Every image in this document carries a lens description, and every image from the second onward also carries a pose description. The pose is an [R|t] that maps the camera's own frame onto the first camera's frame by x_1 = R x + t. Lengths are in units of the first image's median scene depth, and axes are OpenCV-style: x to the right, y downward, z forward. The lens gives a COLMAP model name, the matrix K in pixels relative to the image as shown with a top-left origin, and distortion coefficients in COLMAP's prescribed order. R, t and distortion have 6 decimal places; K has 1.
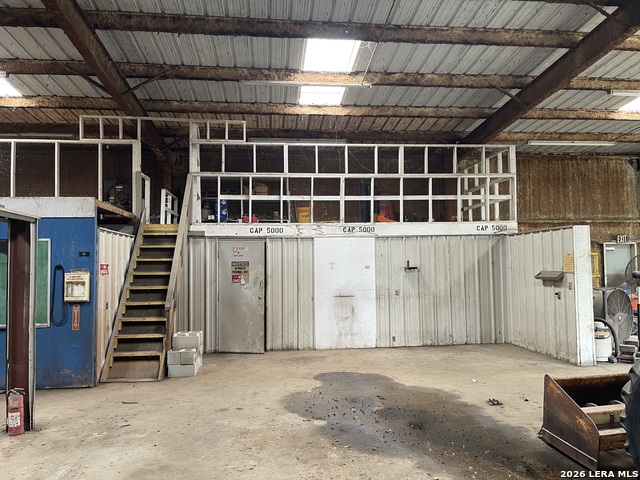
lens RADIAL K [[482.3, 0, 324.8], [0, 482.3, 242.6], [0, 0, 1]] dist [0.062026, -0.085930]
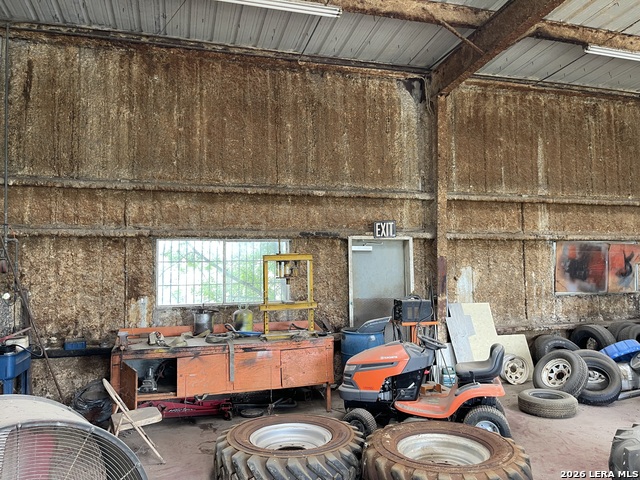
lens RADIAL K [[482.3, 0, 307.1], [0, 482.3, 238.5], [0, 0, 1]] dist [0.062026, -0.085930]
pose [[0.986697, 0.014430, 0.161928, 0.448220], [-0.009646, 0.999495, -0.030293, 0.017958], [-0.162283, 0.028328, 0.986338, 0.516894]]
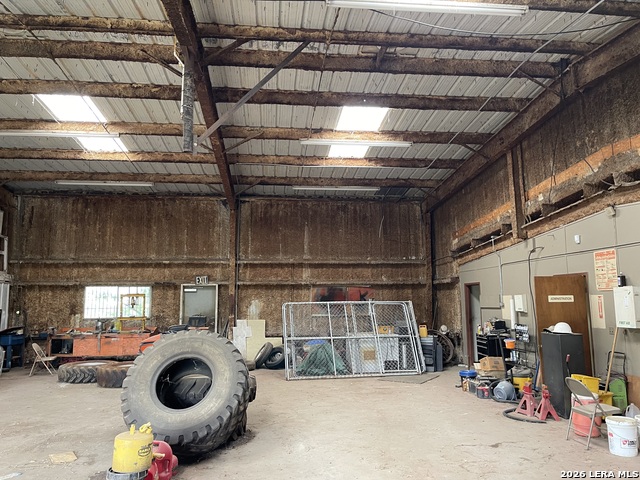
lens RADIAL K [[482.3, 0, 311.4], [0, 482.3, 237.8], [0, 0, 1]] dist [0.062026, -0.085930]
pose [[0.999735, 0.007613, -0.021711, 0.851074], [-0.009585, 0.995695, -0.092198, -0.005084], [0.020916, 0.092382, 0.995504, 0.029017]]
